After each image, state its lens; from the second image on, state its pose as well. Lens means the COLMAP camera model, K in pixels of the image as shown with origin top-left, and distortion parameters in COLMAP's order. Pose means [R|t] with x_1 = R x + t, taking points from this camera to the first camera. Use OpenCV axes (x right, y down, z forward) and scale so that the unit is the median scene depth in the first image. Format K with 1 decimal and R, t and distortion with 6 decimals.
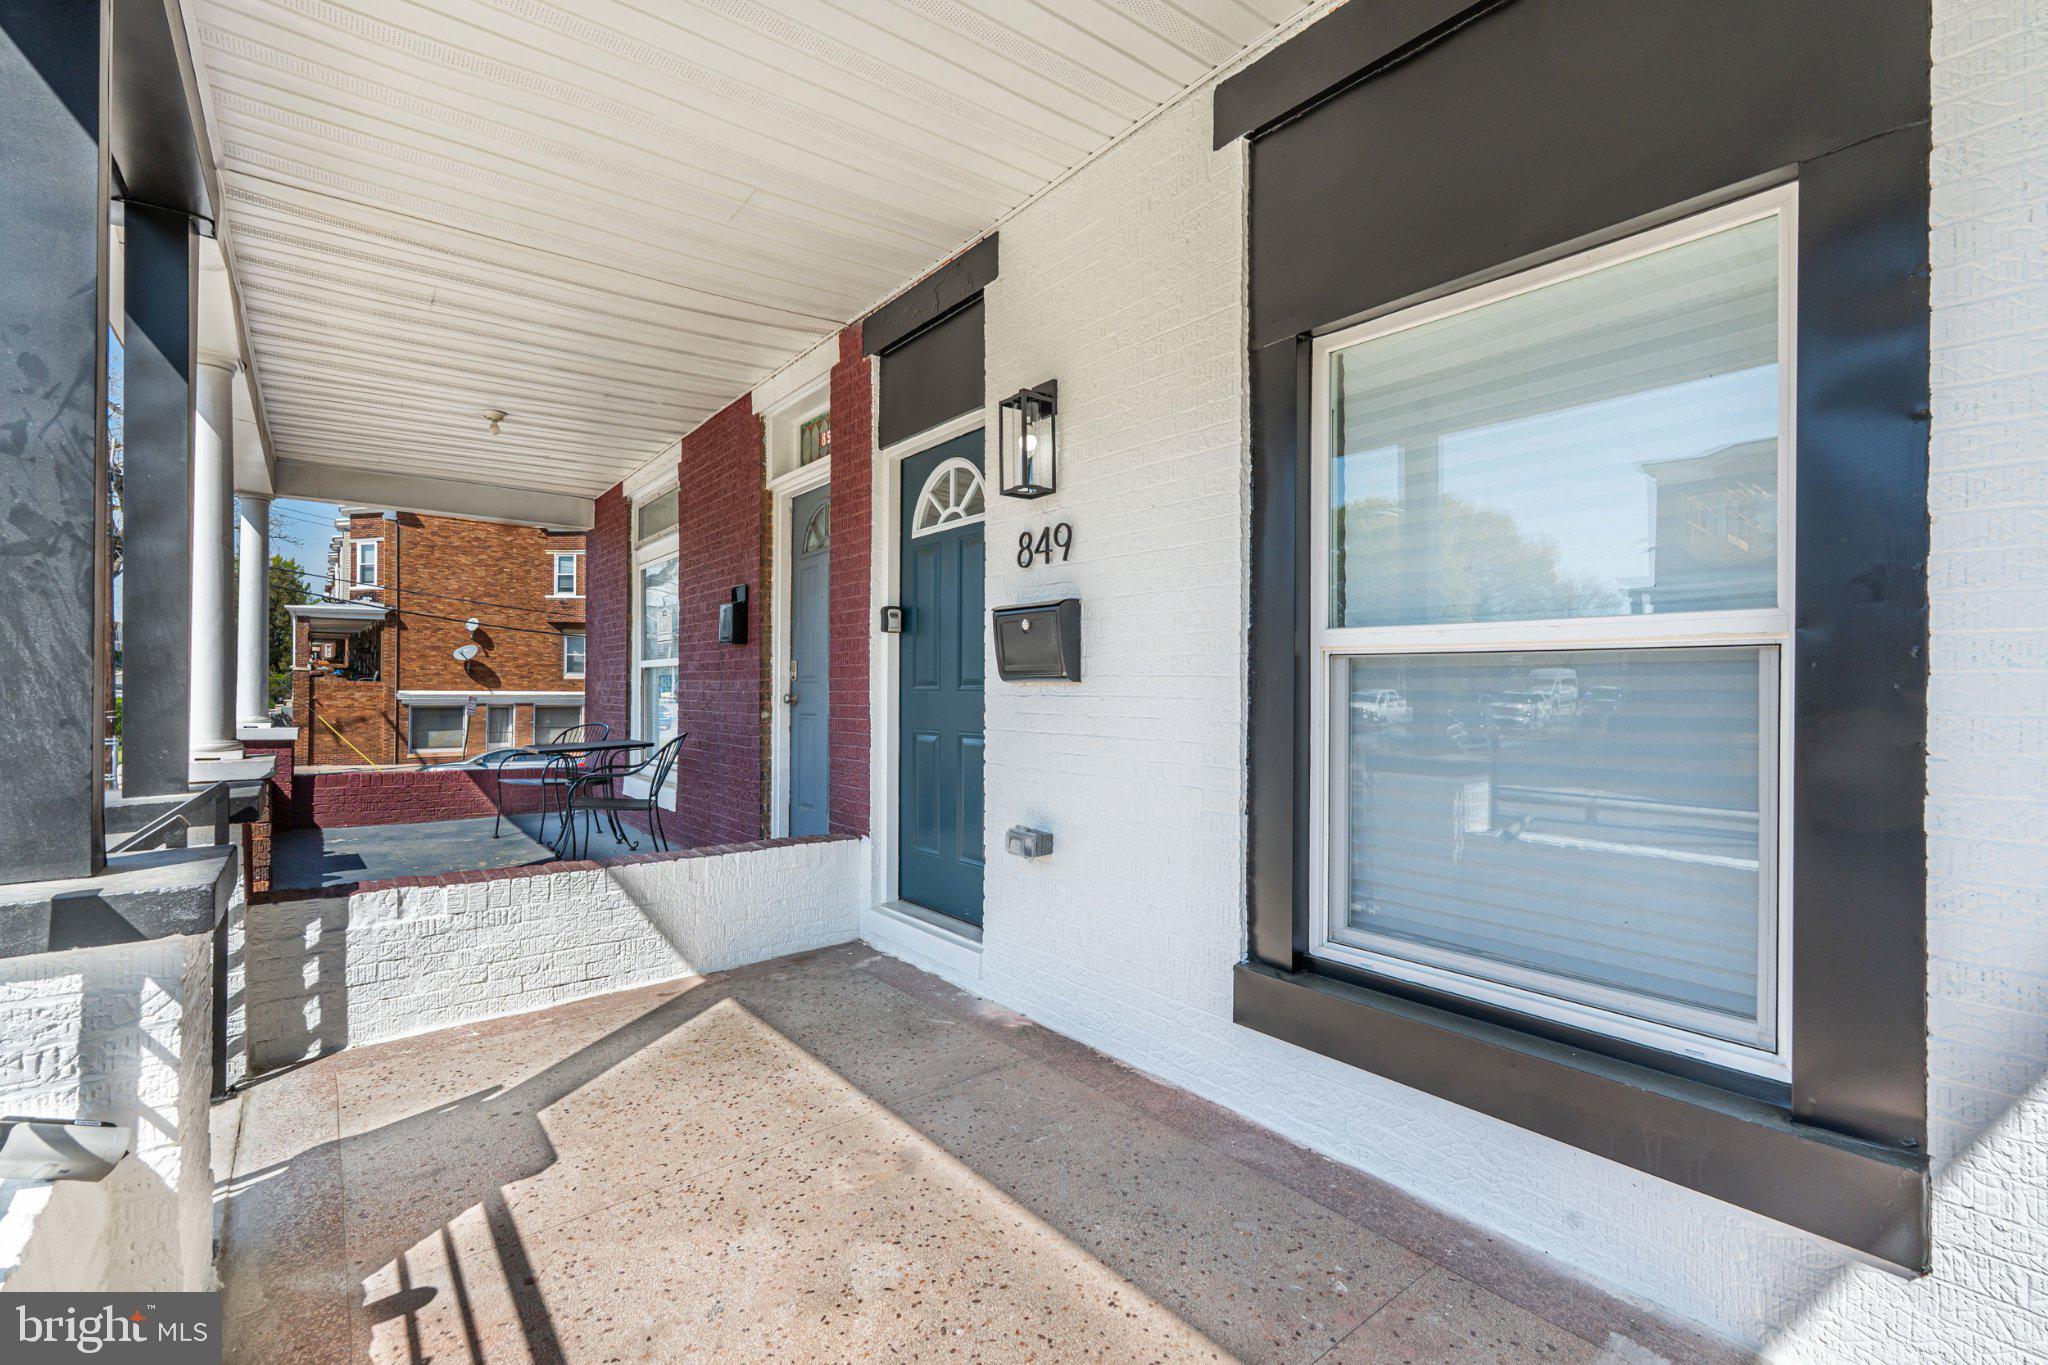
lens RADIAL K [[916.2, 0, 1023.1], [0, 916.2, 685.9], [0, 0, 1]] dist [0.002485, 0.000974]
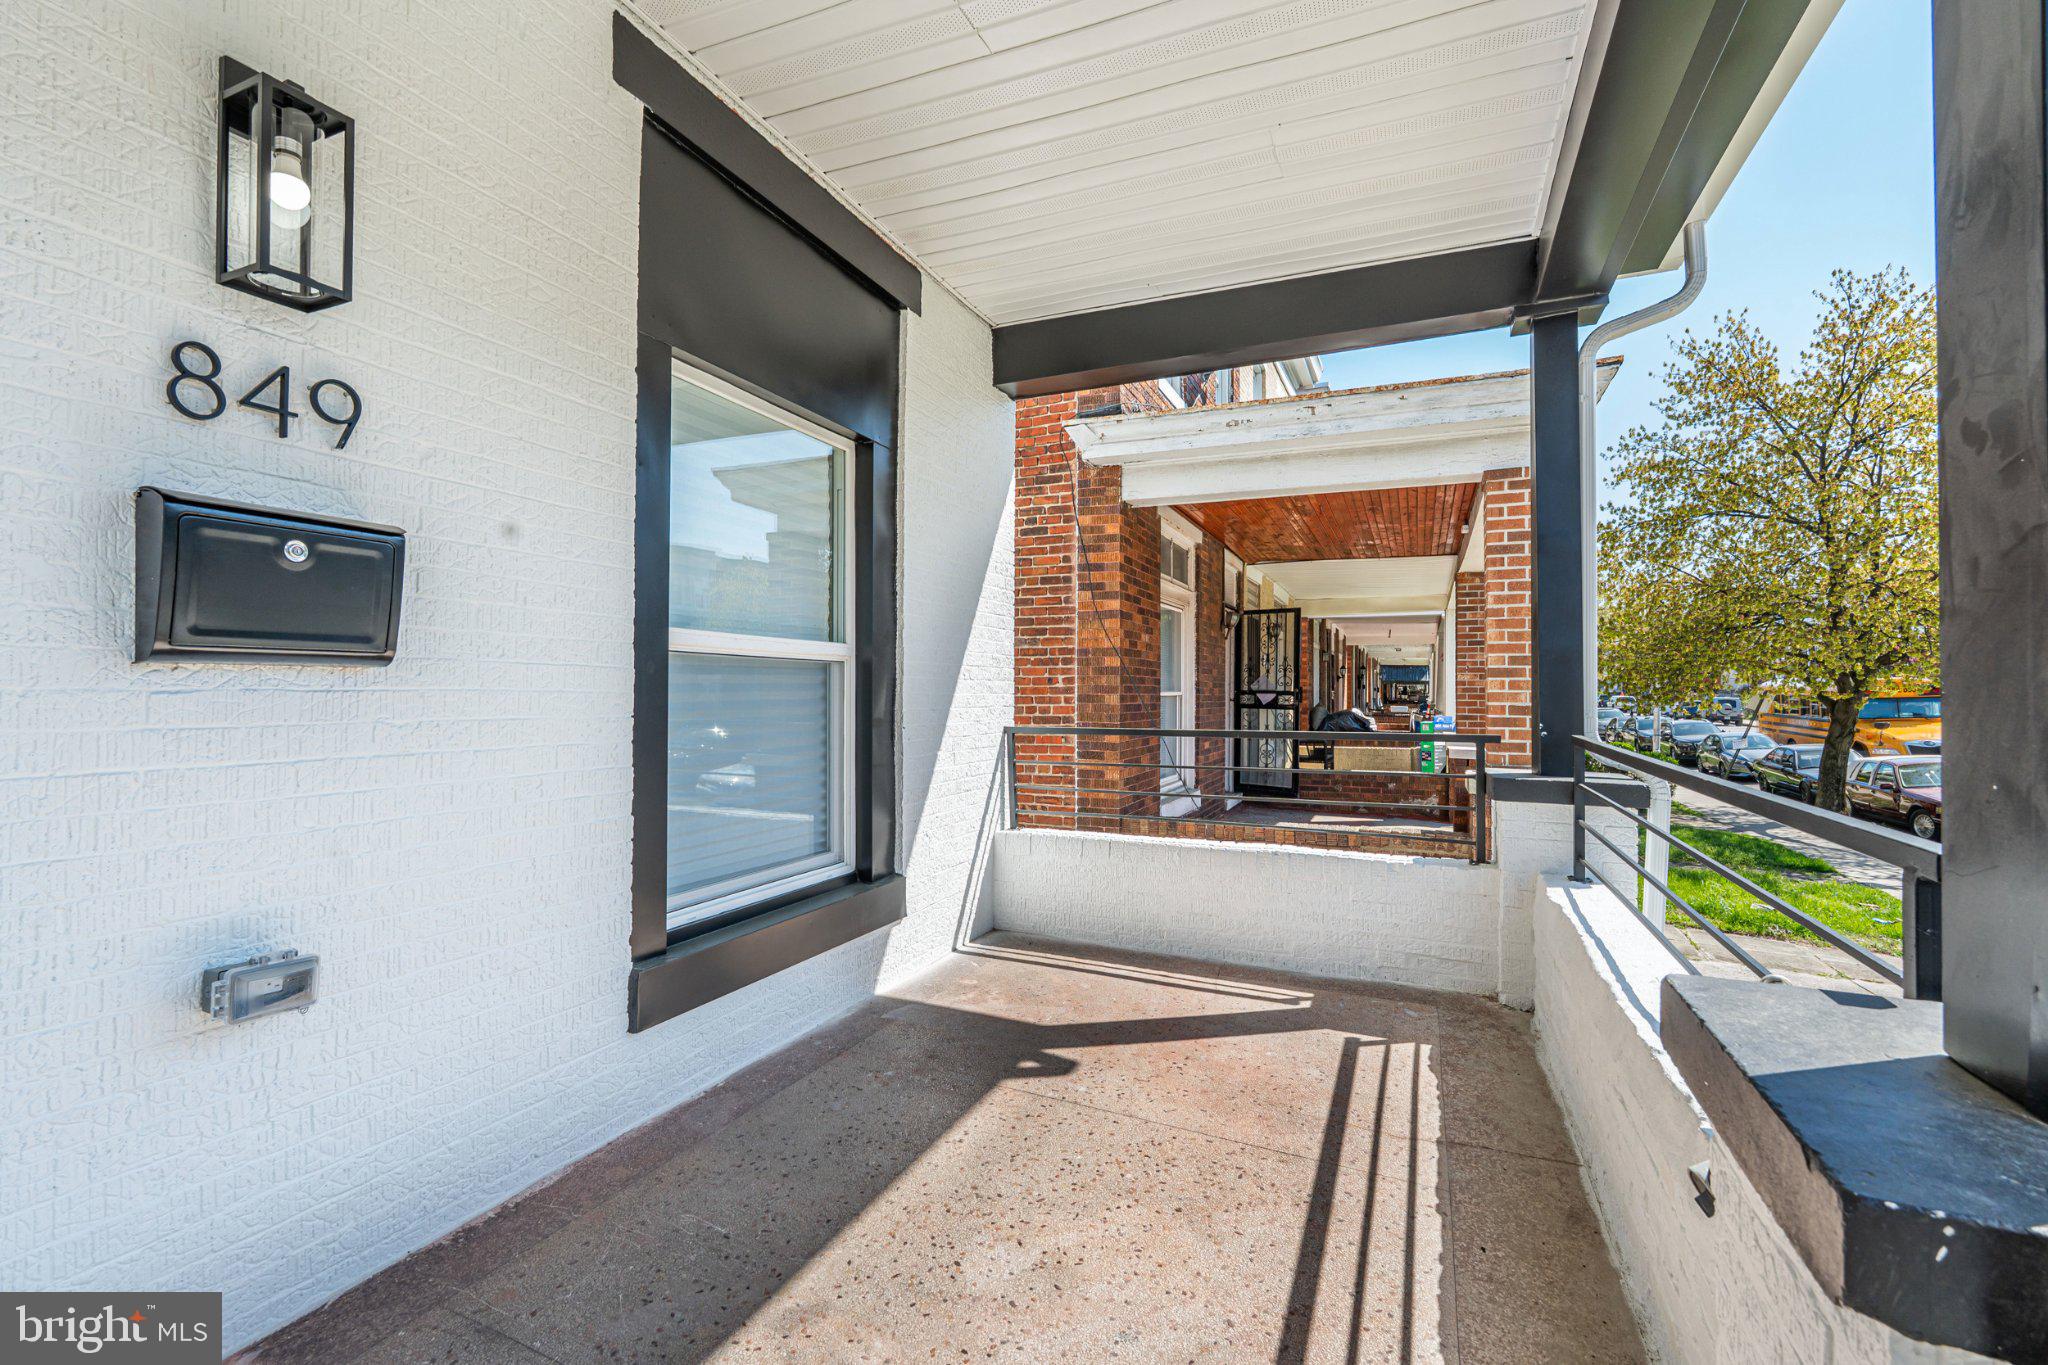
lens RADIAL K [[916.2, 0, 1033.9], [0, 916.2, 679.6], [0, 0, 1]] dist [0.002485, 0.000974]
pose [[-0.480108, 0.004150, 0.877199, -0.770625], [-0.004631, 0.999963, -0.007265, 0.007695], [-0.877197, -0.007551, -0.480071, 1.061275]]
